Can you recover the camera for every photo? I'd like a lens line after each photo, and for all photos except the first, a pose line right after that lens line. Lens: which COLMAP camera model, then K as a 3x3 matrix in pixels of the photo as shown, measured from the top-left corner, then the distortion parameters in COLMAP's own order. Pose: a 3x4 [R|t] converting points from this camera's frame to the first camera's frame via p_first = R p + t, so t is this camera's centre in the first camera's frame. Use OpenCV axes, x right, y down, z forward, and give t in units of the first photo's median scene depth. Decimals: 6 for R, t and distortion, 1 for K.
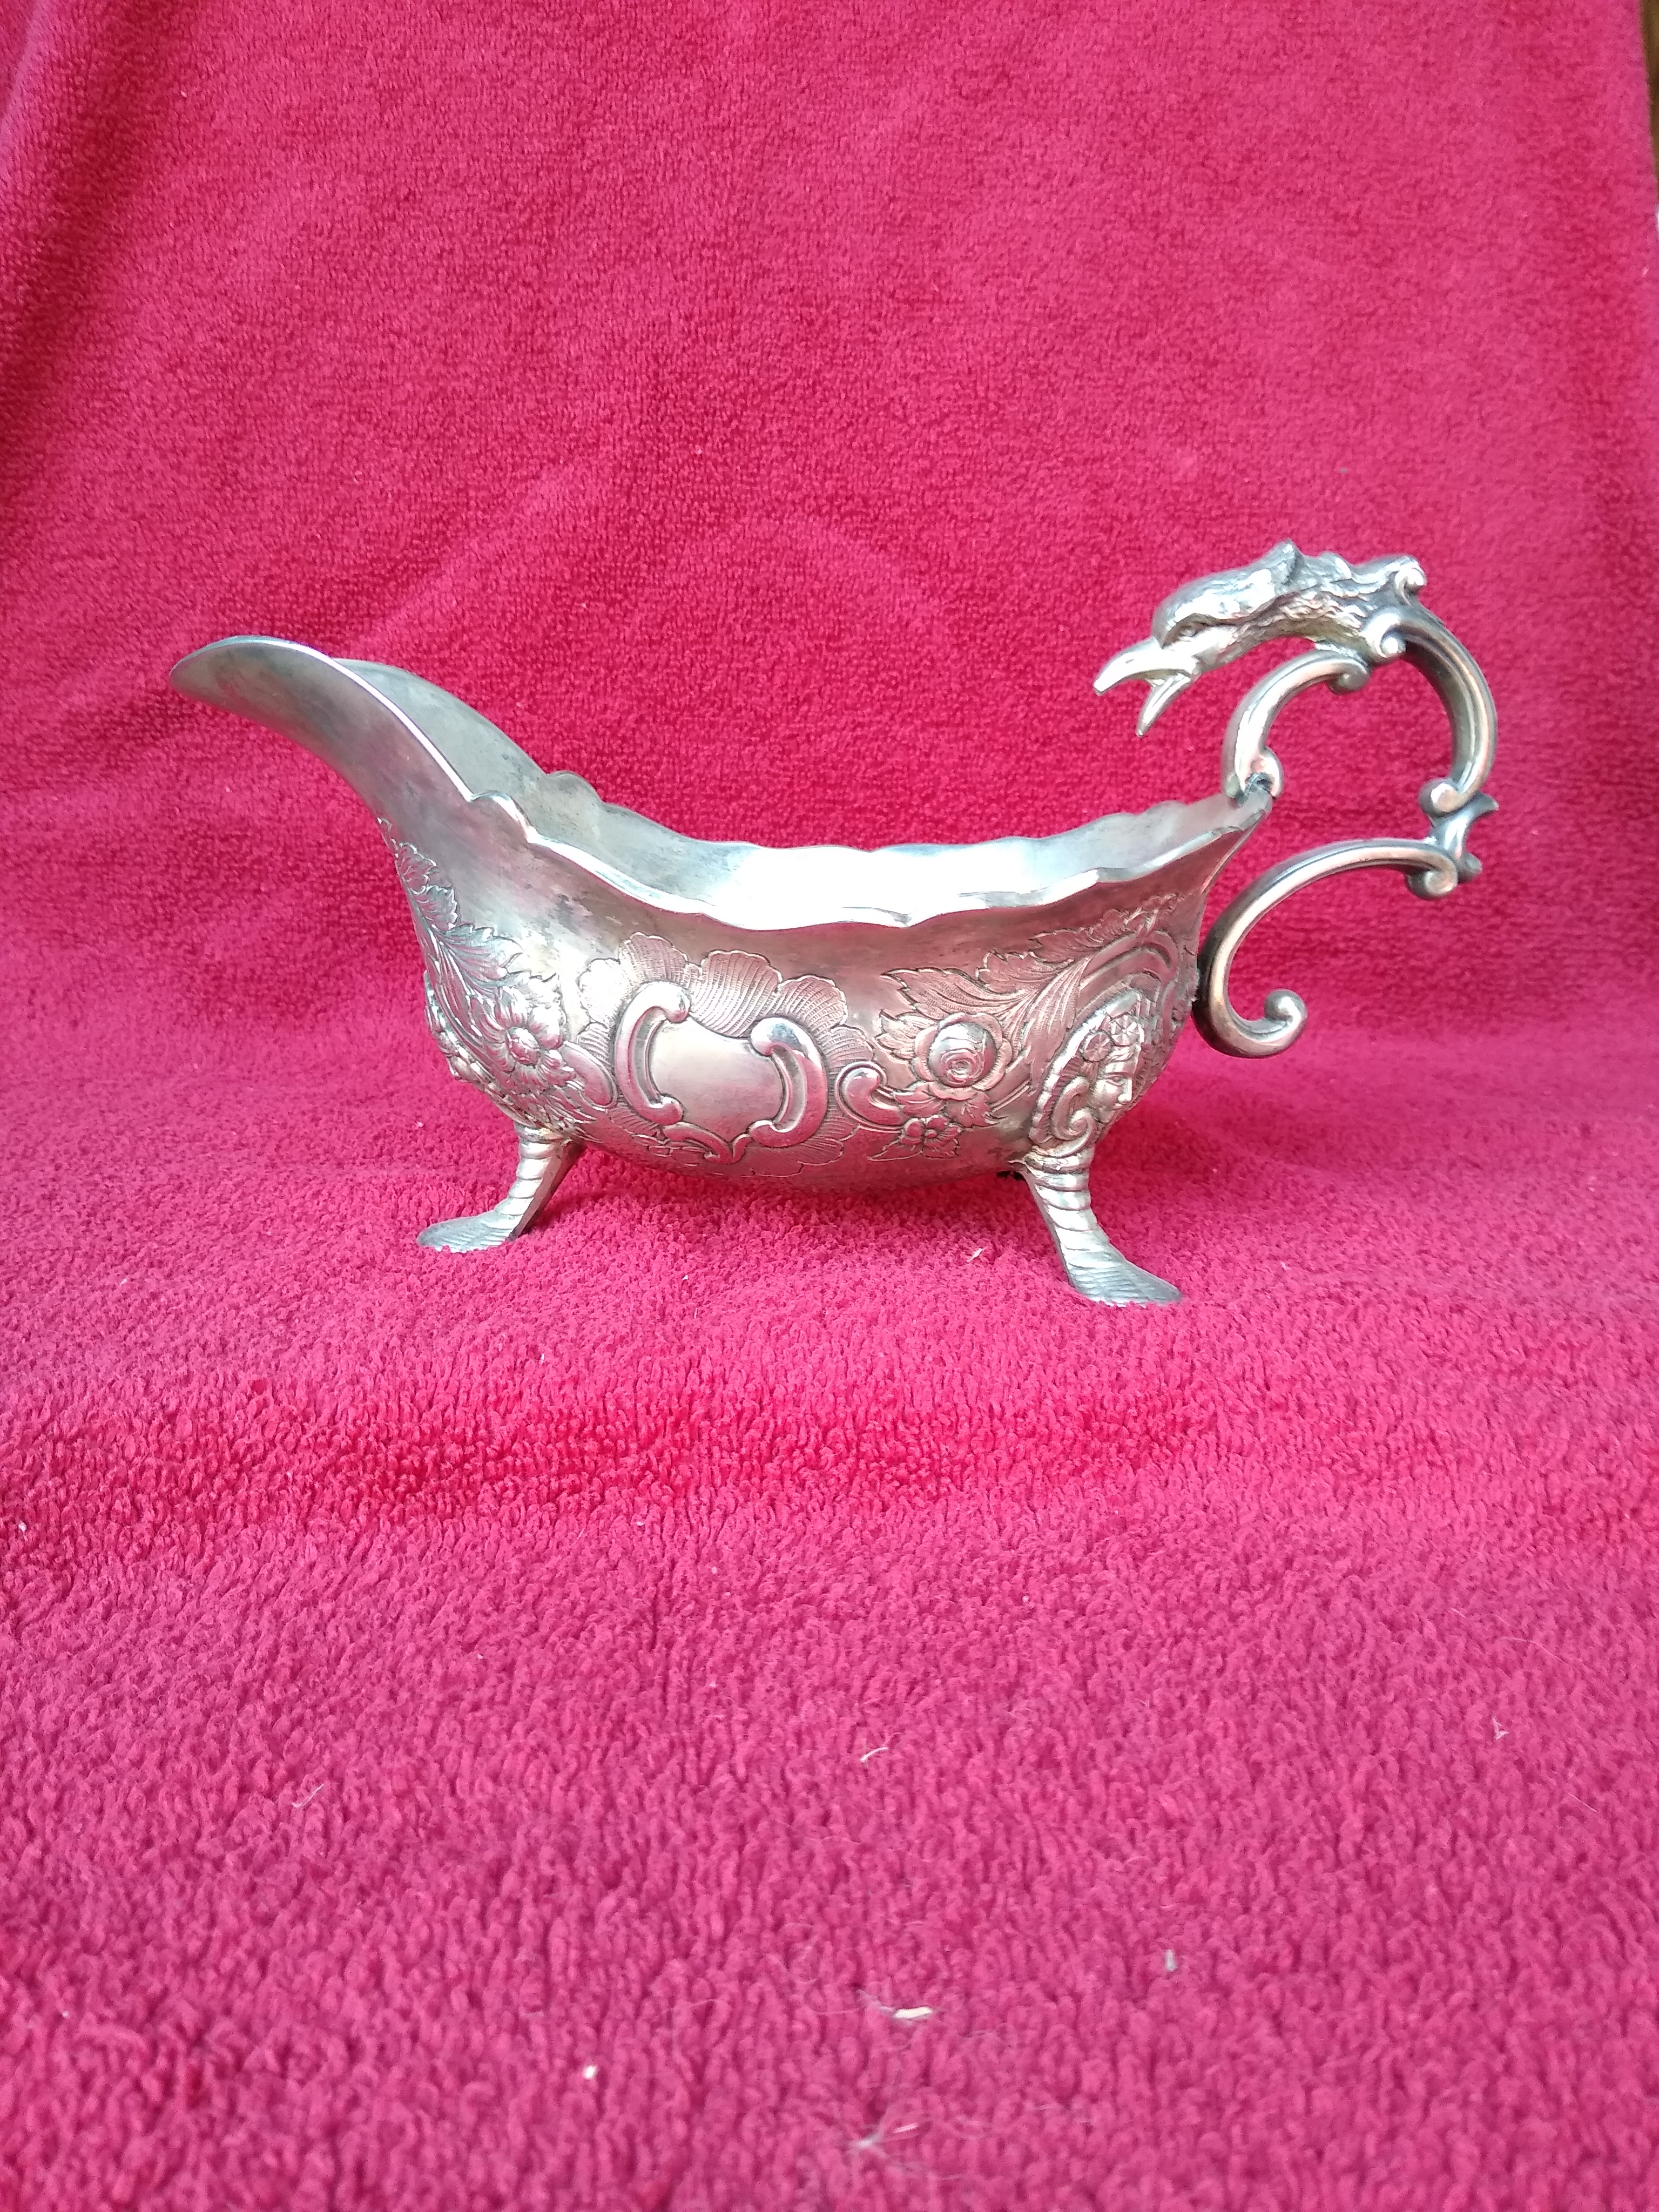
lens RADIAL K [[1656.0, 0, 800.9], [0, 1656.0, 1074.0], [0, 0, 1]] dist [0.026775, -0.112877]
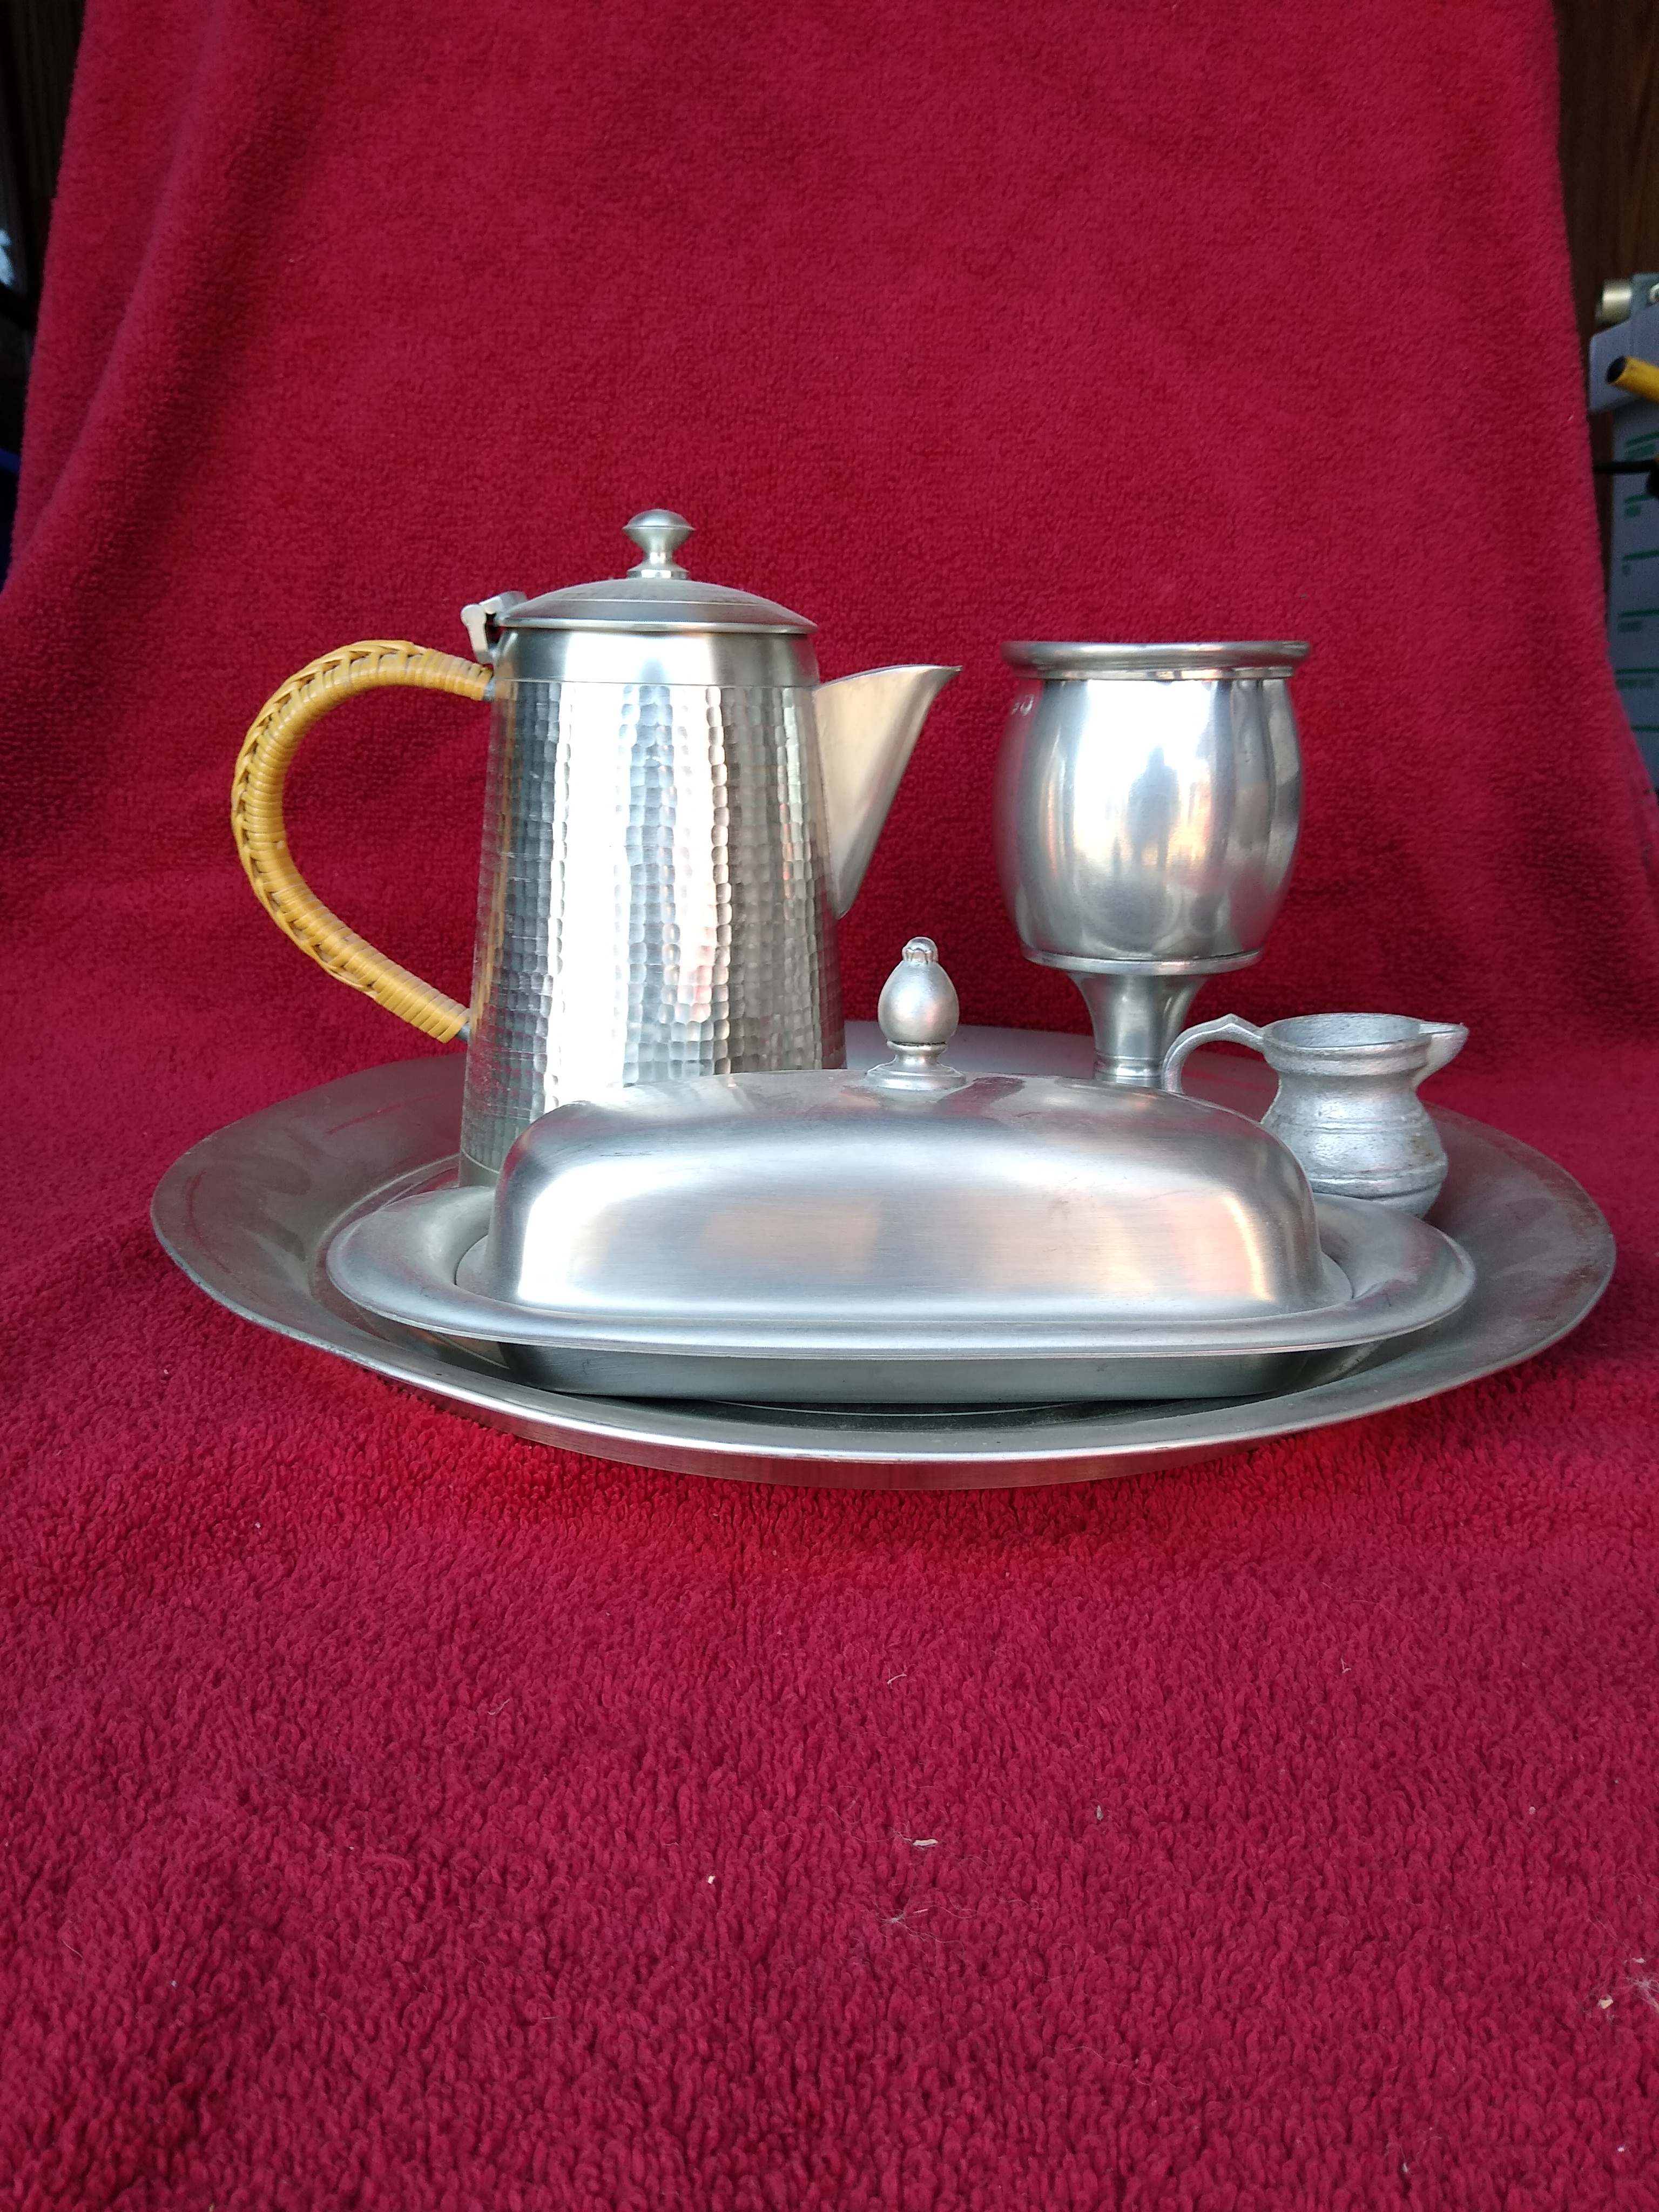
lens RADIAL K [[1656.7, 0, 821.8], [0, 1656.7, 1041.7], [0, 0, 1]] dist [0.022579, -0.089458]
pose [[0.999948, 0.006720, 0.007650, -0.038147], [-0.006585, 0.999826, -0.017453, -0.118256], [-0.007766, 0.017402, 0.999818, -0.465741]]
